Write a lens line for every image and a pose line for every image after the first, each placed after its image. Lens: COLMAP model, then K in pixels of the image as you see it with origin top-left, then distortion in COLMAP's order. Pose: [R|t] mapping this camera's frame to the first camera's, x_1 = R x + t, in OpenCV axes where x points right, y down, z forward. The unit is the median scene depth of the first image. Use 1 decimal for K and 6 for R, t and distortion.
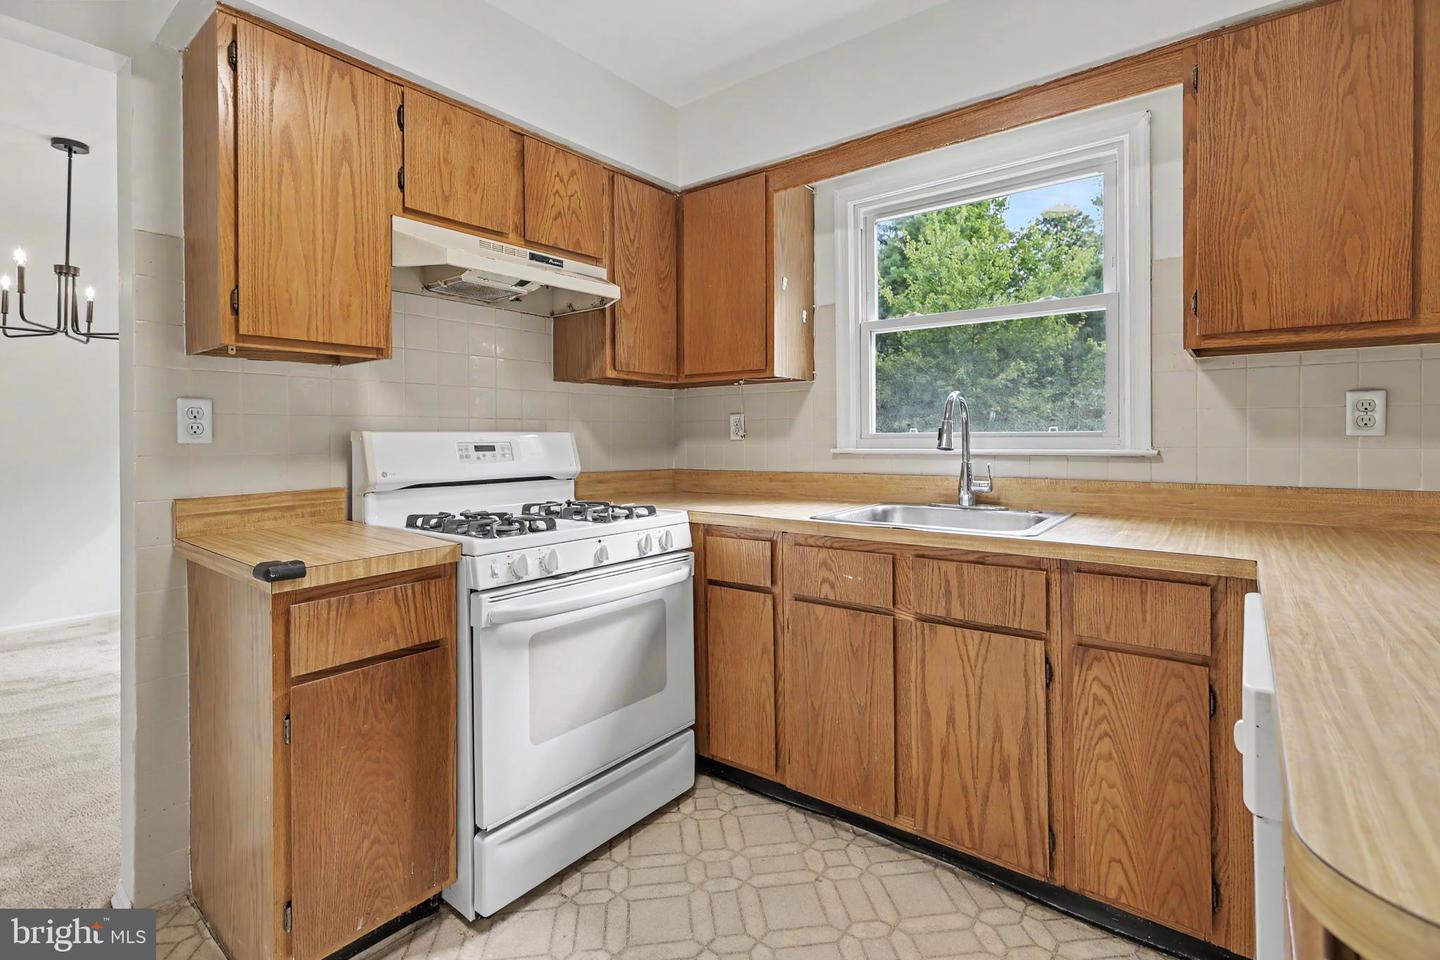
lens RADIAL K [[665.8, 0, 718.4], [0, 665.8, 438.5], [0, 0, 1]] dist [-0.000032, 0.000820]
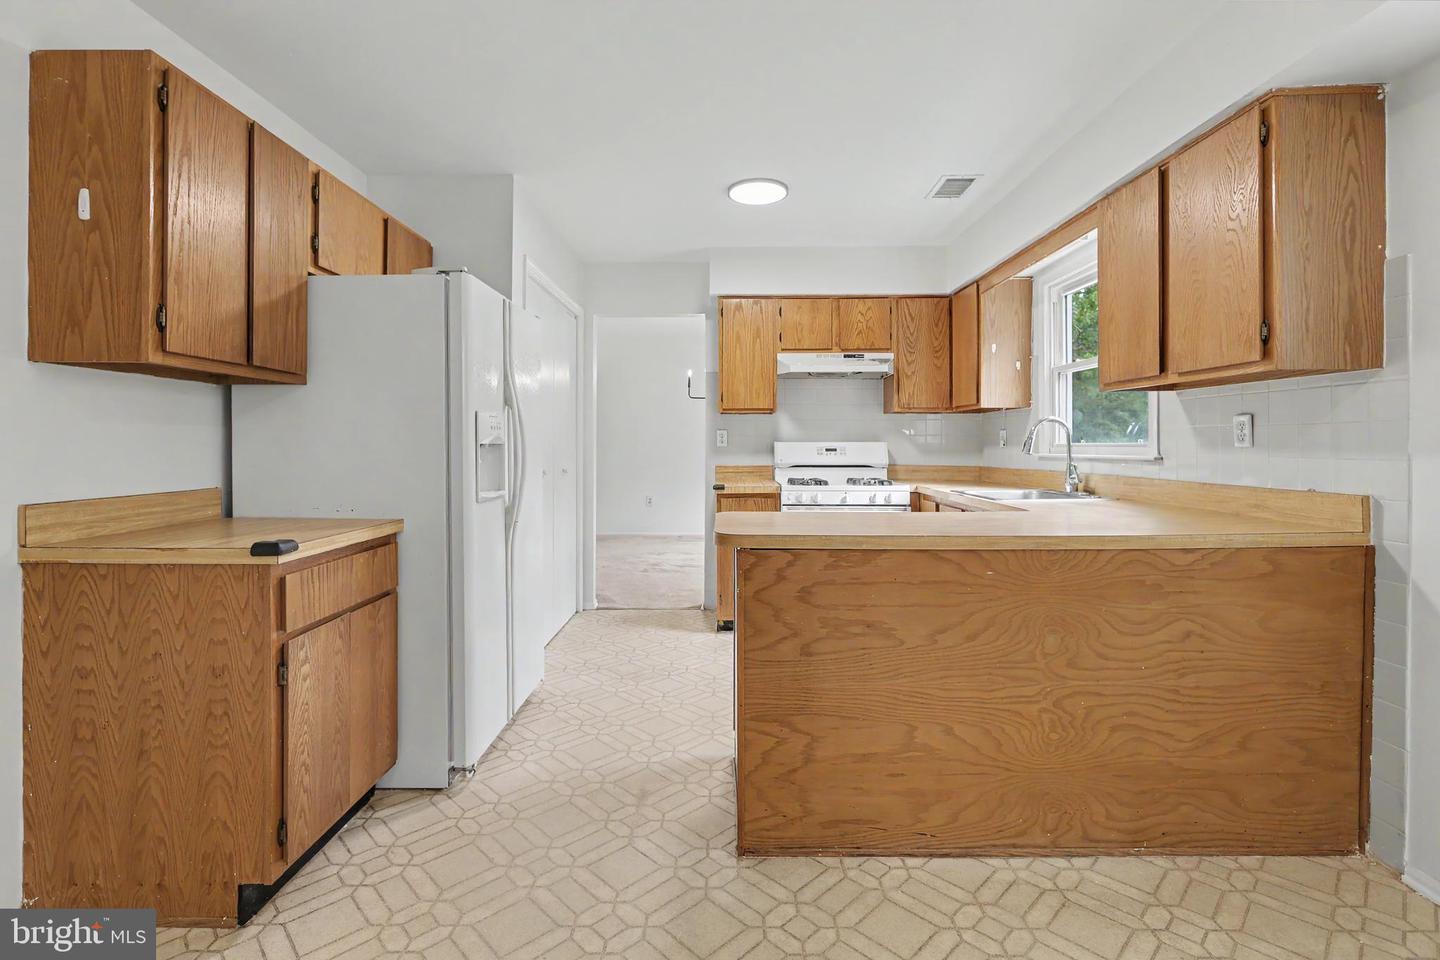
lens RADIAL K [[661.2, 0, 719.3], [0, 661.2, 445.1], [0, 0, 1]] dist [0.000488, 0.001057]
pose [[0.609750, 0.006639, -0.792566, 1.208100], [-0.007080, 0.999971, 0.002929, -0.004226], [0.792562, 0.003825, 0.609779, -0.599565]]
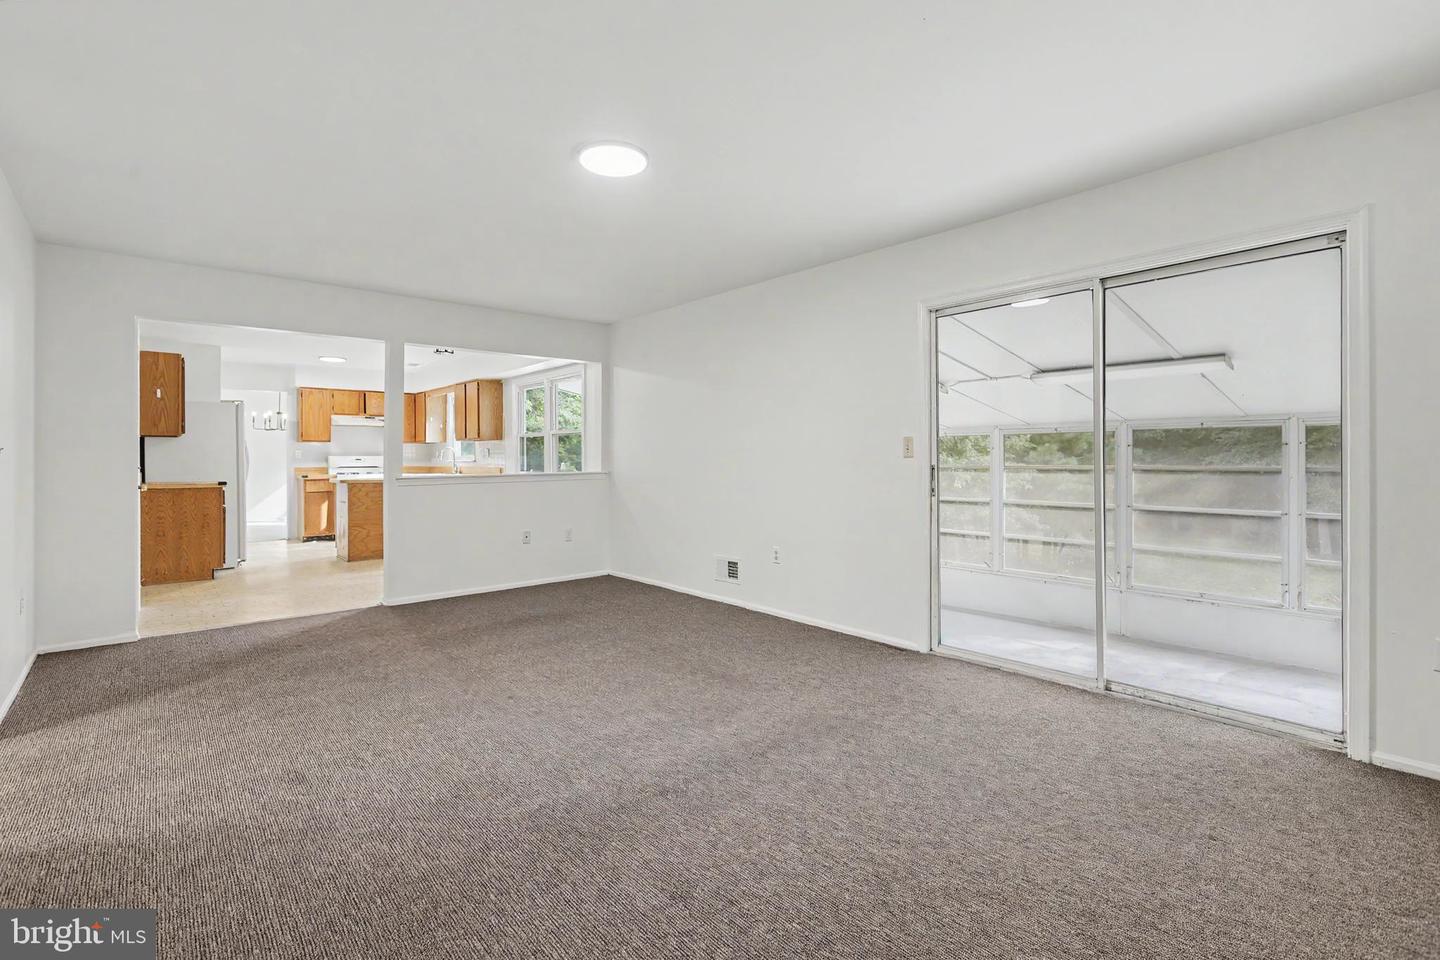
lens RADIAL K [[658.5, 0, 703.5], [0, 658.5, 458.0], [0, 0, 1]] dist [0.011149, 0.000290]
pose [[0.978455, 0.004403, -0.206411, 3.238099], [-0.004746, 0.999988, -0.001166, -0.001595], [0.206403, 0.002121, 0.978465, -3.277582]]
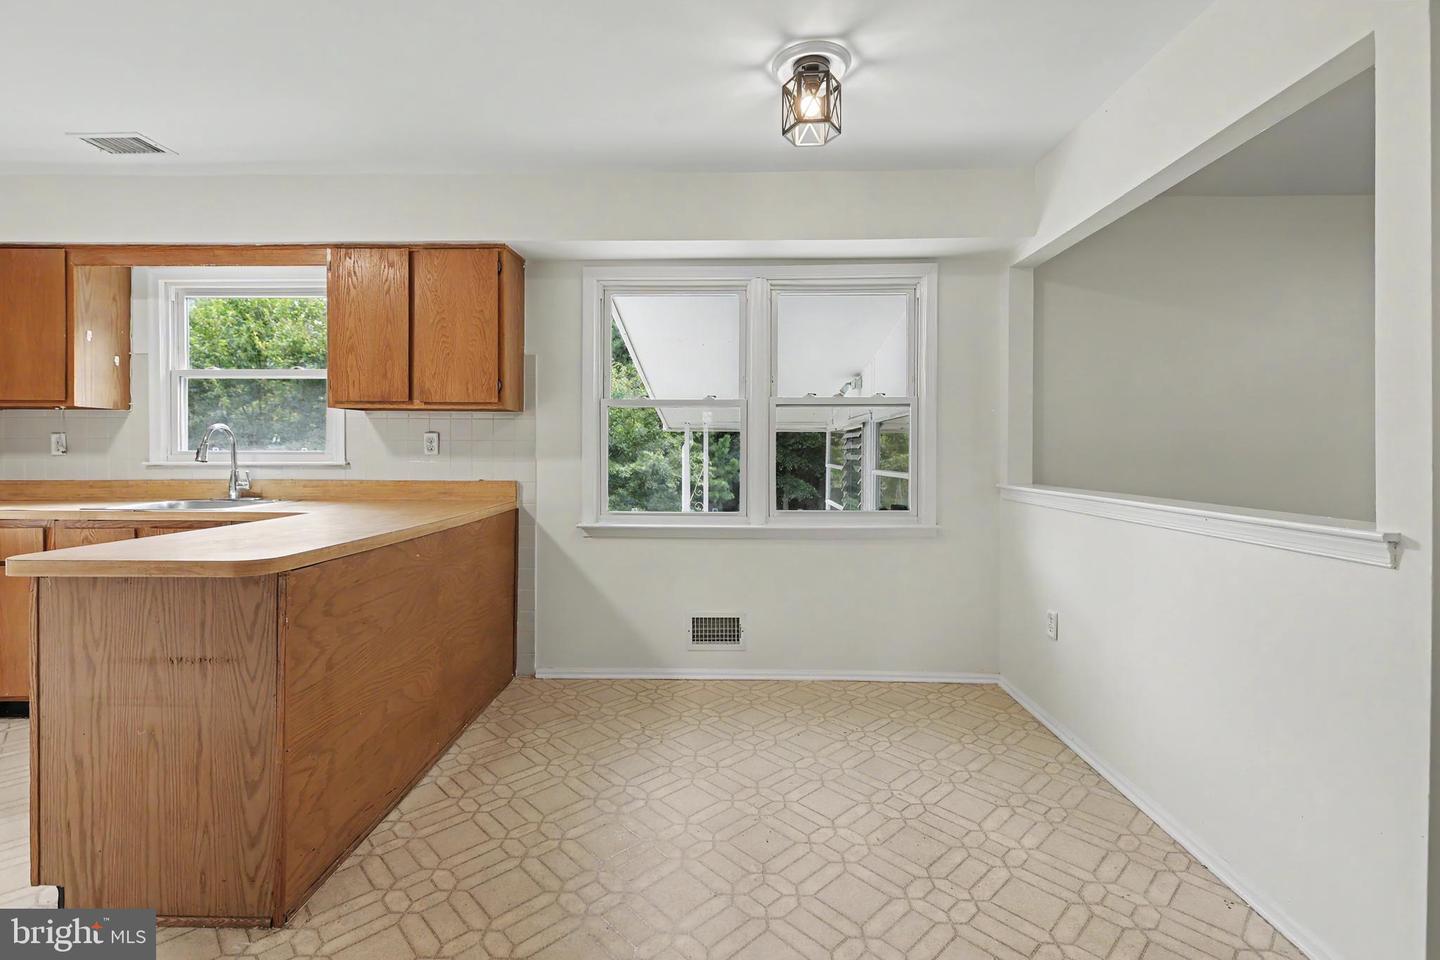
lens RADIAL K [[658.5, 0, 703.5], [0, 658.5, 458.0], [0, 0, 1]] dist [0.011149, 0.000290]
pose [[0.810206, 0.004450, 0.586128, 0.398742], [-0.005317, 0.999986, -0.000242, 0.002297], [-0.586121, -0.002920, 0.810219, -0.980106]]
